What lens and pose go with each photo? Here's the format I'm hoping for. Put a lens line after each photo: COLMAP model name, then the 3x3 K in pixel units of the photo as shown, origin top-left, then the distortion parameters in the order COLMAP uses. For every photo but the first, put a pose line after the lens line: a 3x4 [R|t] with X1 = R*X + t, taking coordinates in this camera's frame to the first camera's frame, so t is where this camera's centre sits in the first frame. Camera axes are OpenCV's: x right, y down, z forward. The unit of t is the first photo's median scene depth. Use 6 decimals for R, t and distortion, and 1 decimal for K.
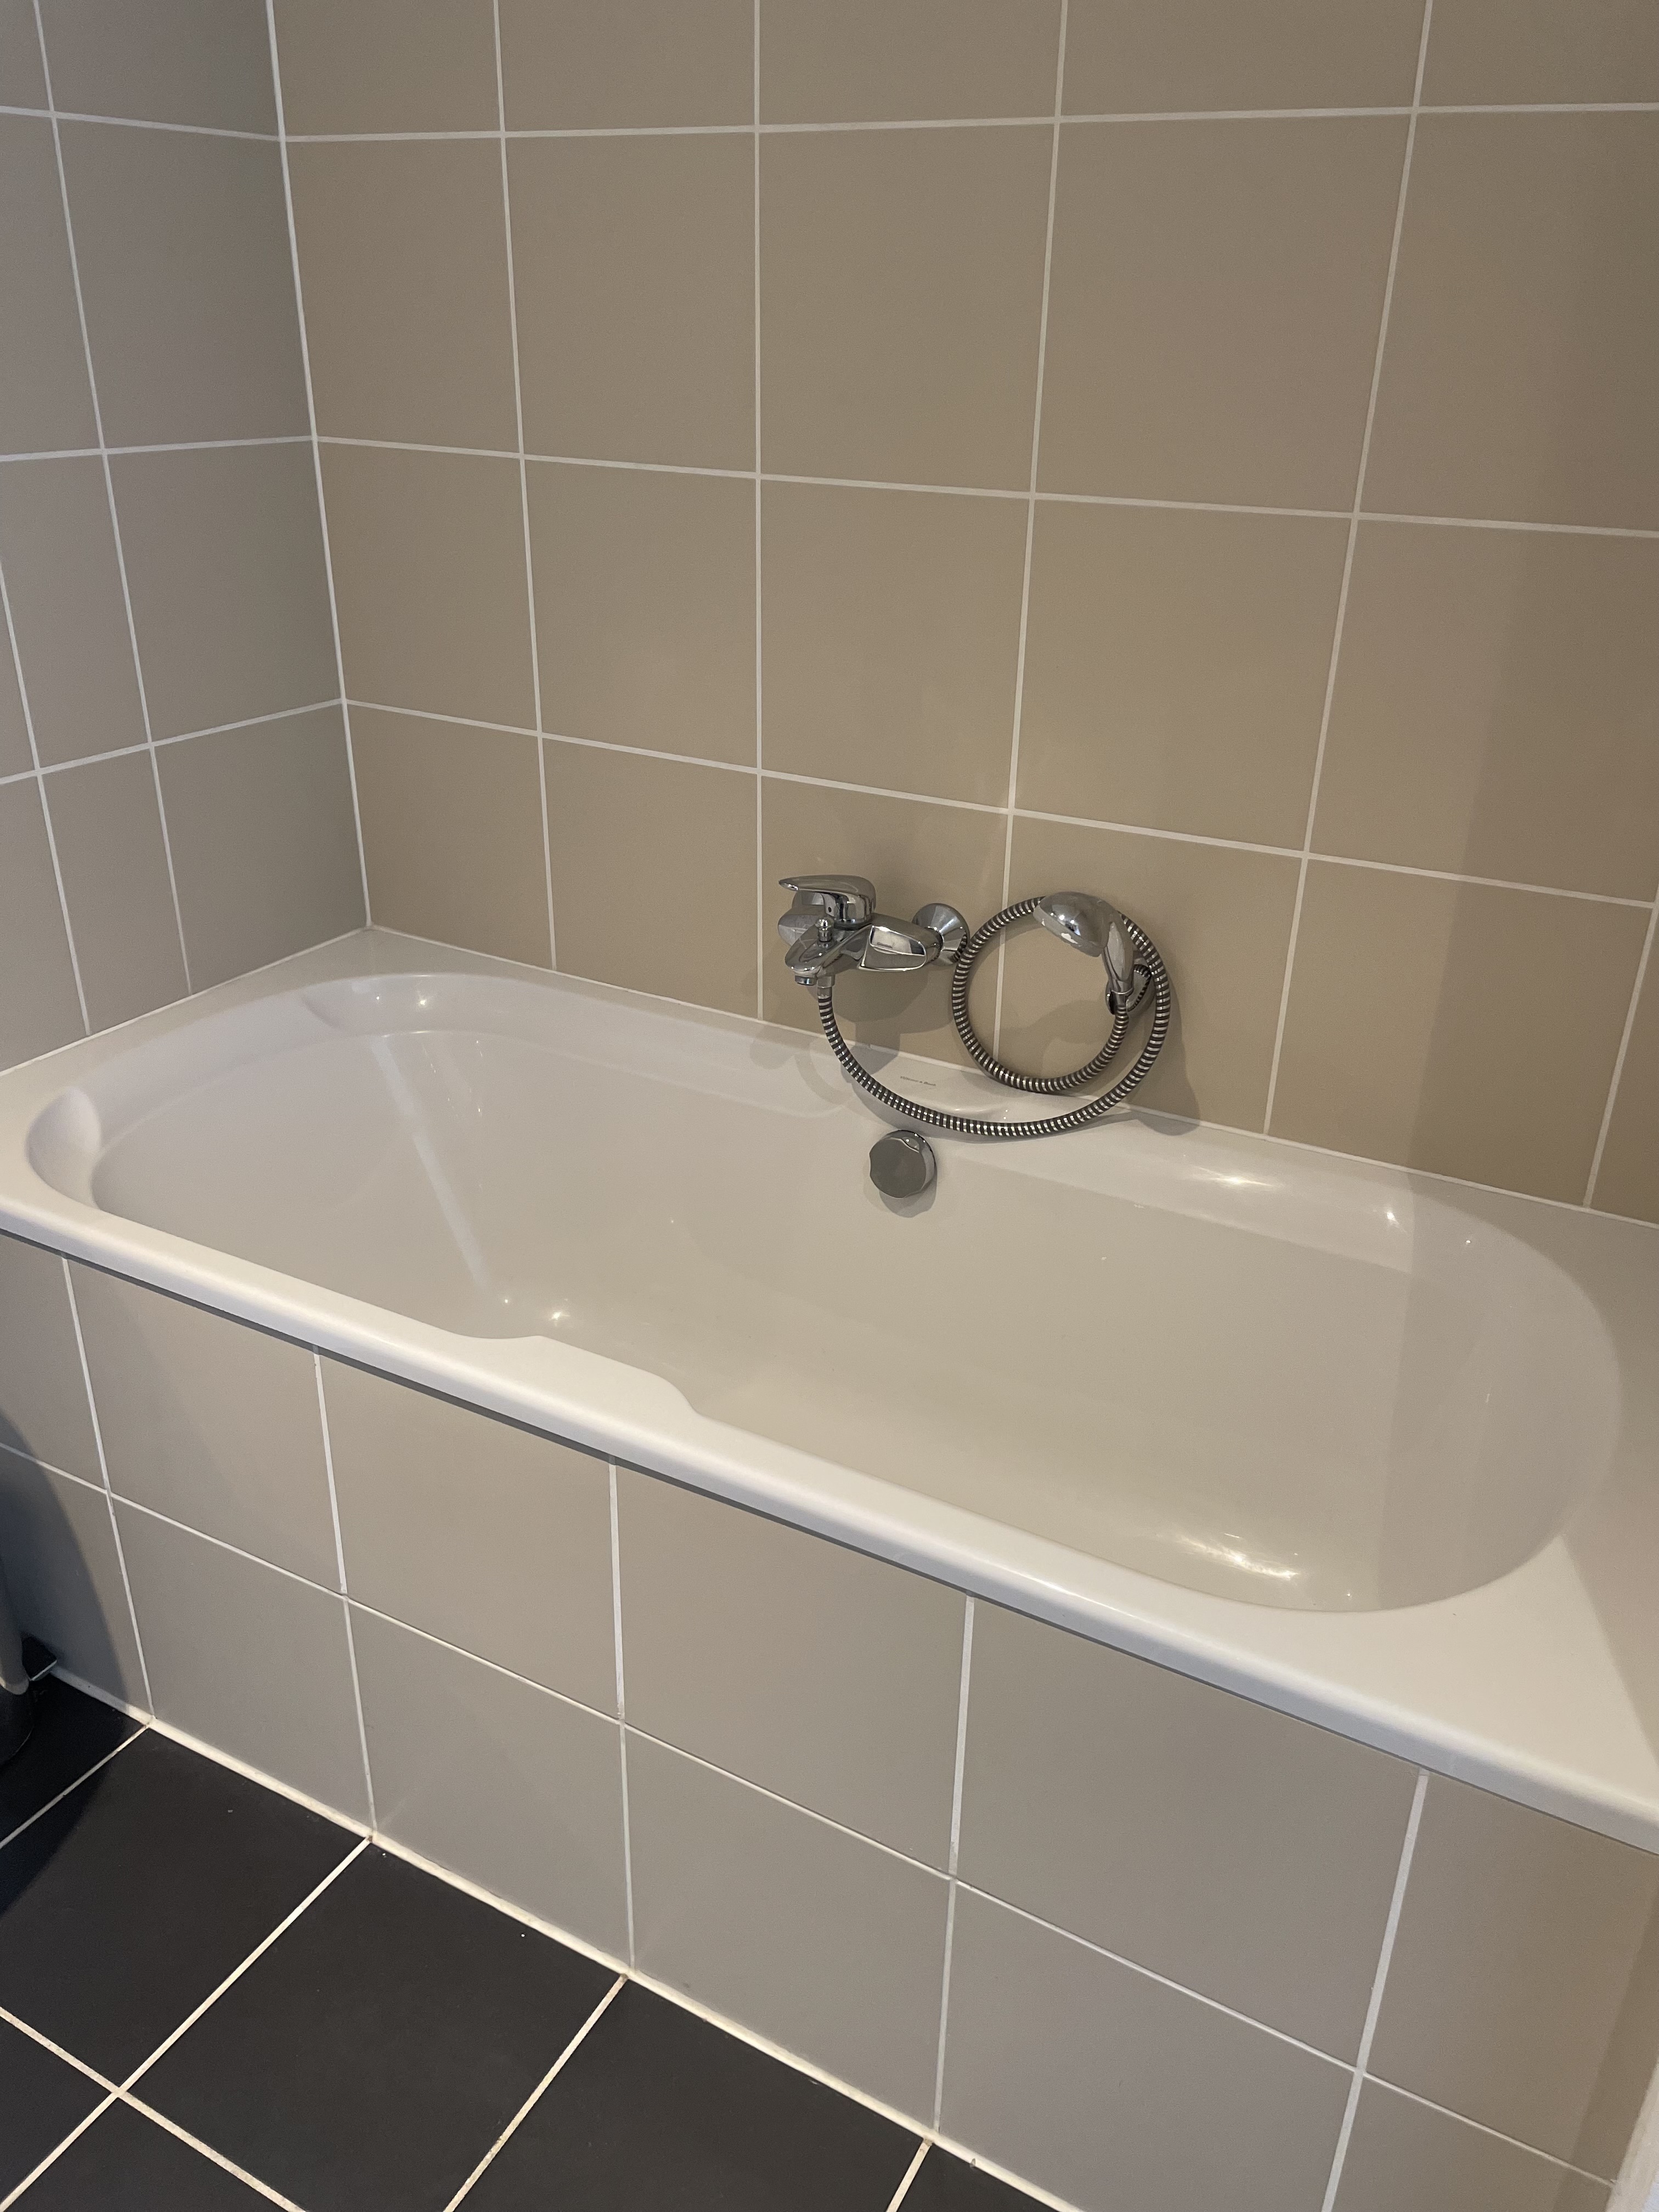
lens RADIAL K [[1666.6, 0, 836.5], [0, 1666.6, 1105.7], [0, 0, 1]] dist [0.099411, -0.125919]
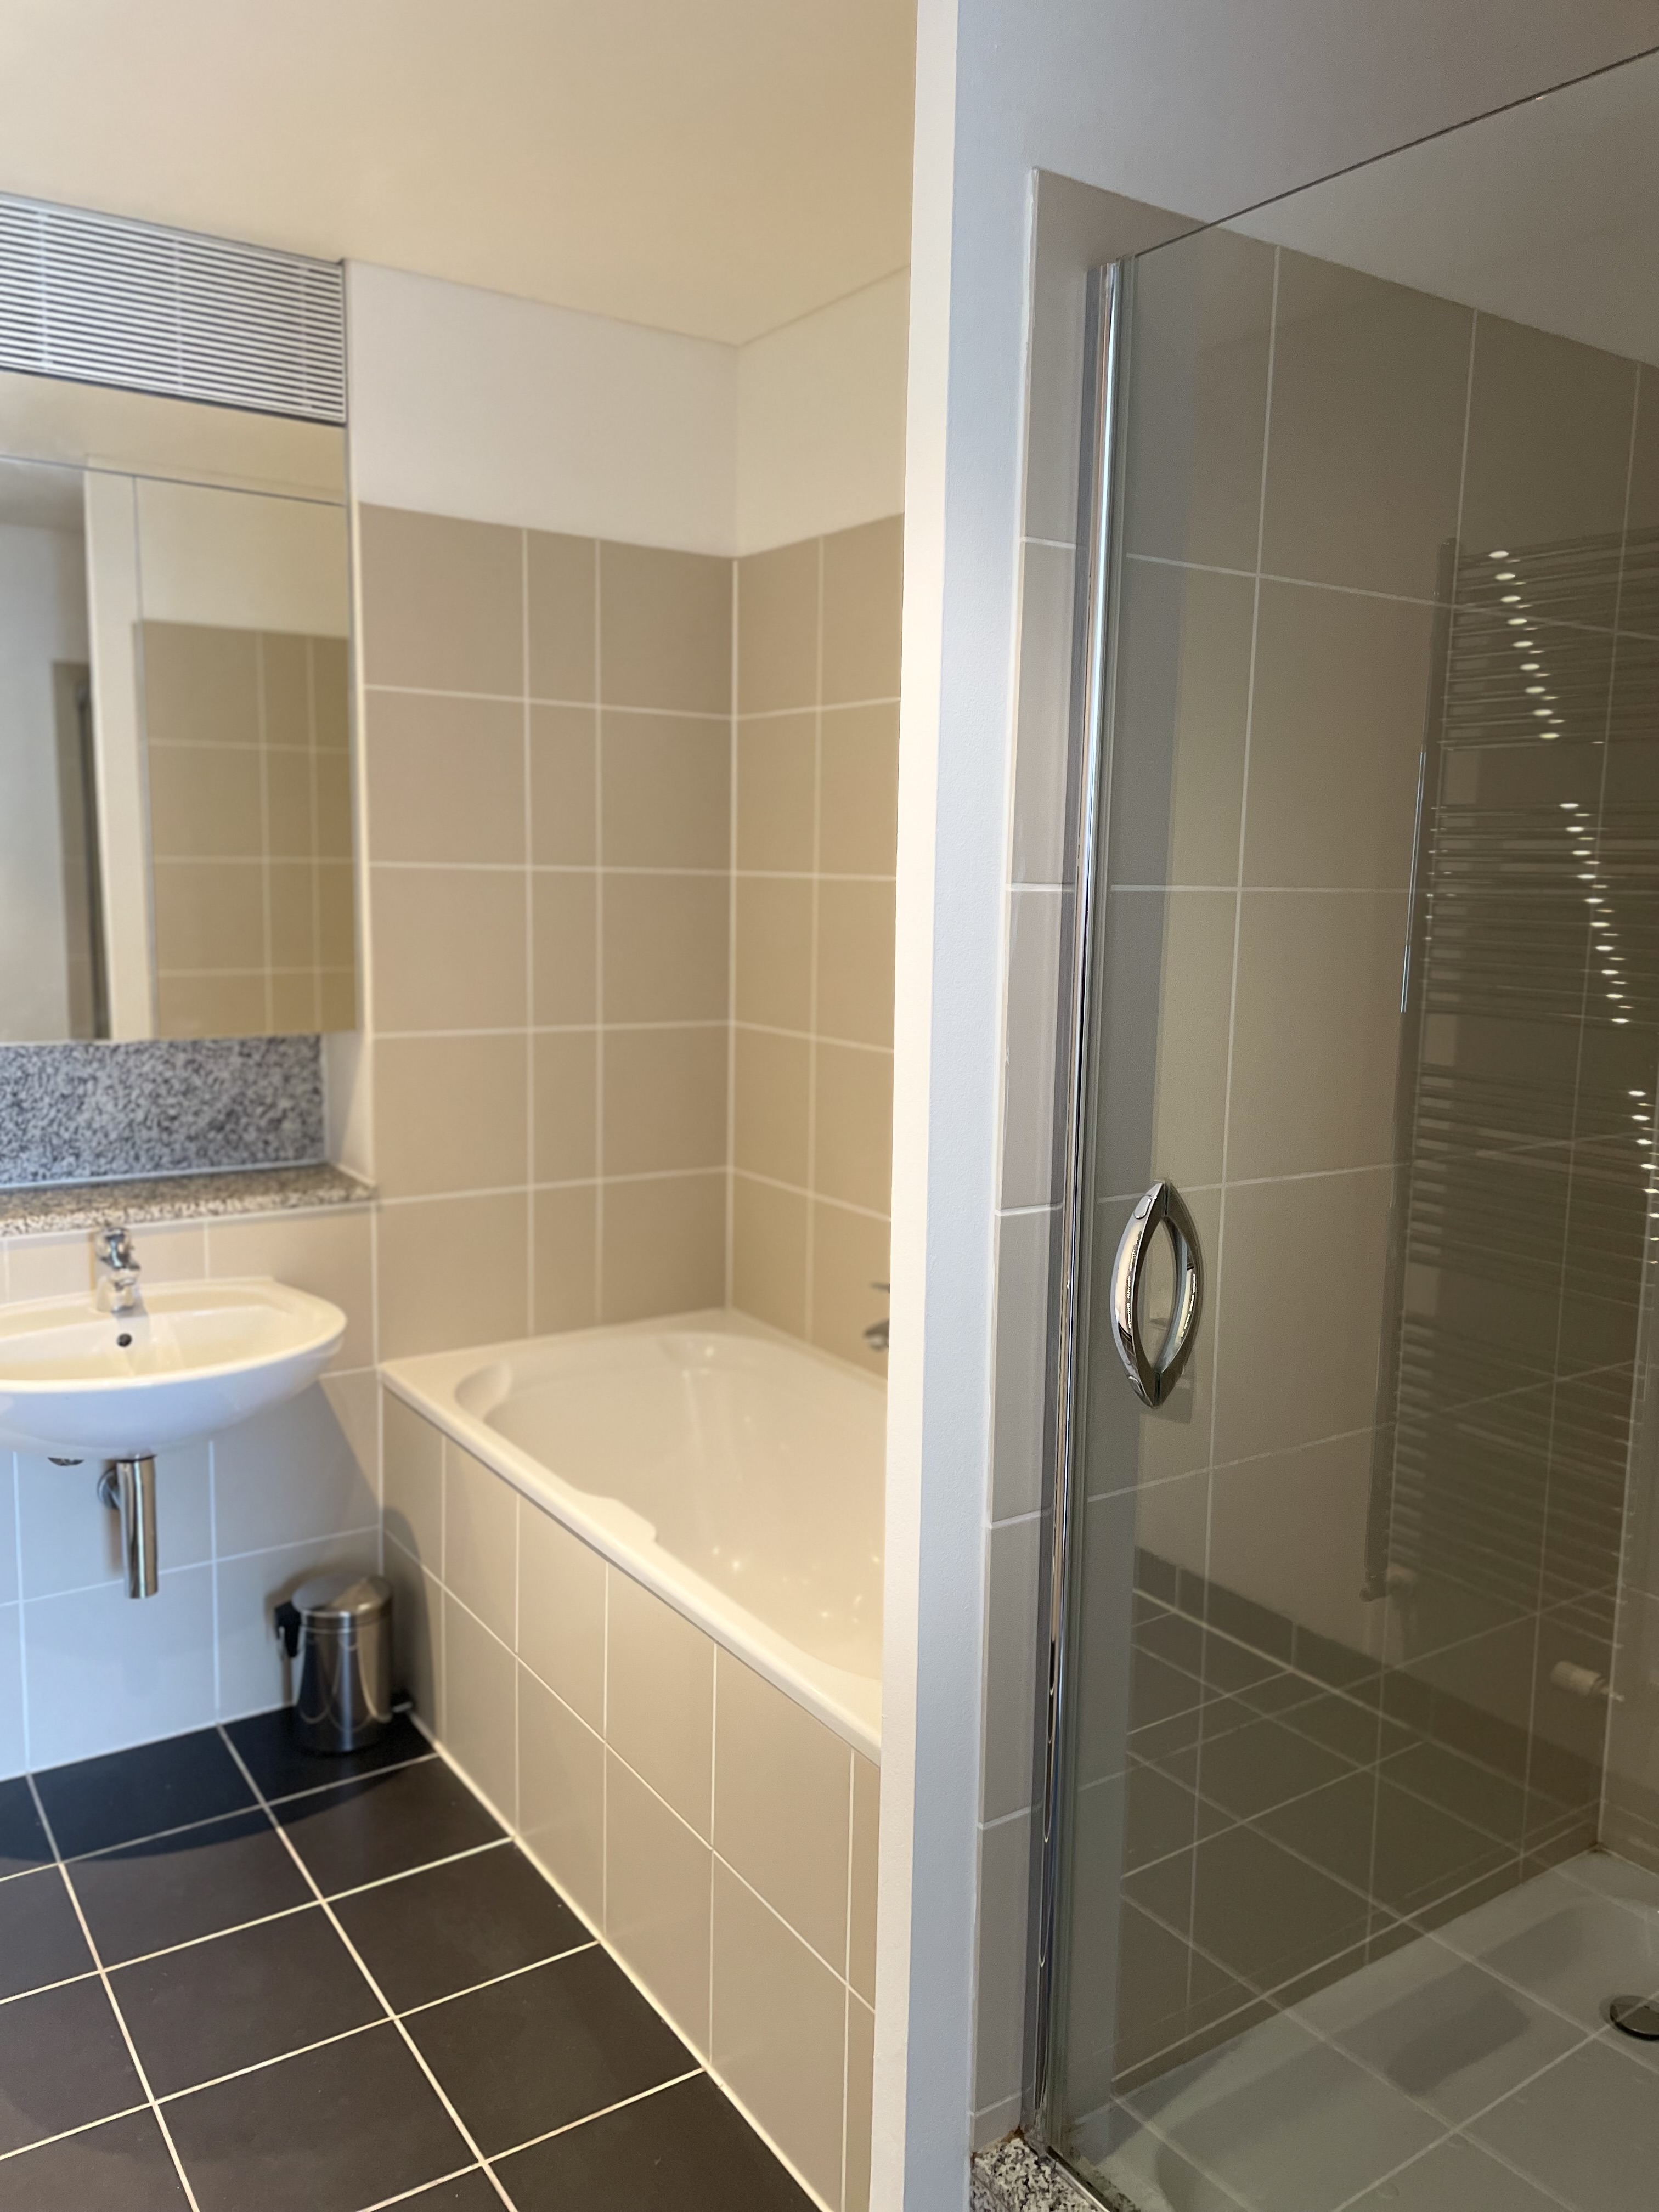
lens RADIAL K [[1666.6, 0, 836.5], [0, 1666.6, 1105.7], [0, 0, 1]] dist [0.099411, -0.125919]
pose [[0.891434, 0.061421, -0.448970, 0.645447], [-0.194425, 0.946785, -0.256510, 0.123129], [0.409323, 0.315952, 0.855937, -0.445402]]
